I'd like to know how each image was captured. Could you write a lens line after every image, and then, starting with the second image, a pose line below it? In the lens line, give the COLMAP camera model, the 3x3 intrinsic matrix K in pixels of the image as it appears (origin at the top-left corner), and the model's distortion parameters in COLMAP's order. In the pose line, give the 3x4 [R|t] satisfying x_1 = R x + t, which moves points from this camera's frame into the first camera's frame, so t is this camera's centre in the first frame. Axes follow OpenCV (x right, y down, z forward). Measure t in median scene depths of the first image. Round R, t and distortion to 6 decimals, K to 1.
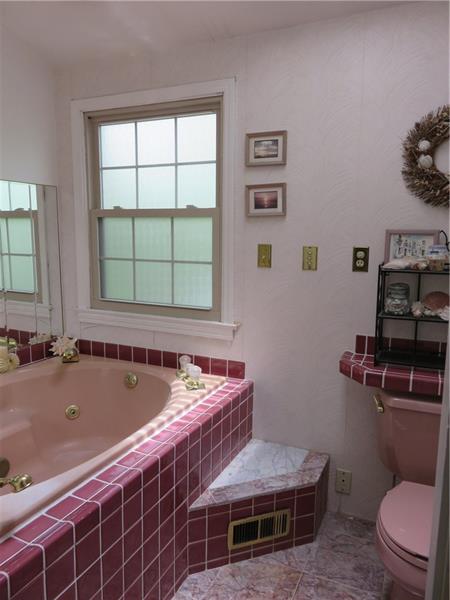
lens RADIAL K [[451.7, 0, 224.8], [0, 451.7, 300.3], [0, 0, 1]] dist [0.007750, 0.002330]
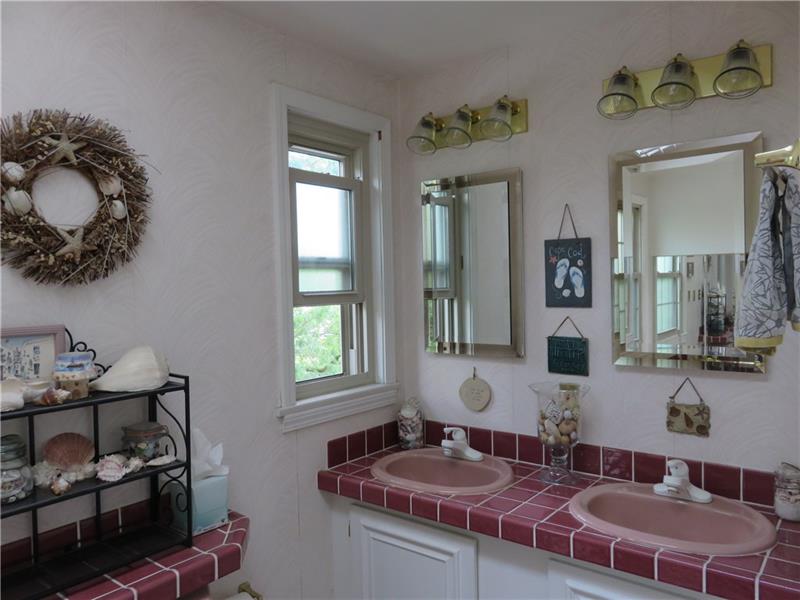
lens RADIAL K [[602.3, 0, 400.0], [0, 602.3, 300.5], [0, 0, 1]] dist [0.007750, 0.002330]
pose [[0.224846, -0.041516, 0.973509, -0.156983], [0.168021, 0.985778, 0.003232, -0.117688], [-0.959799, 0.162843, 0.228624, 0.425134]]
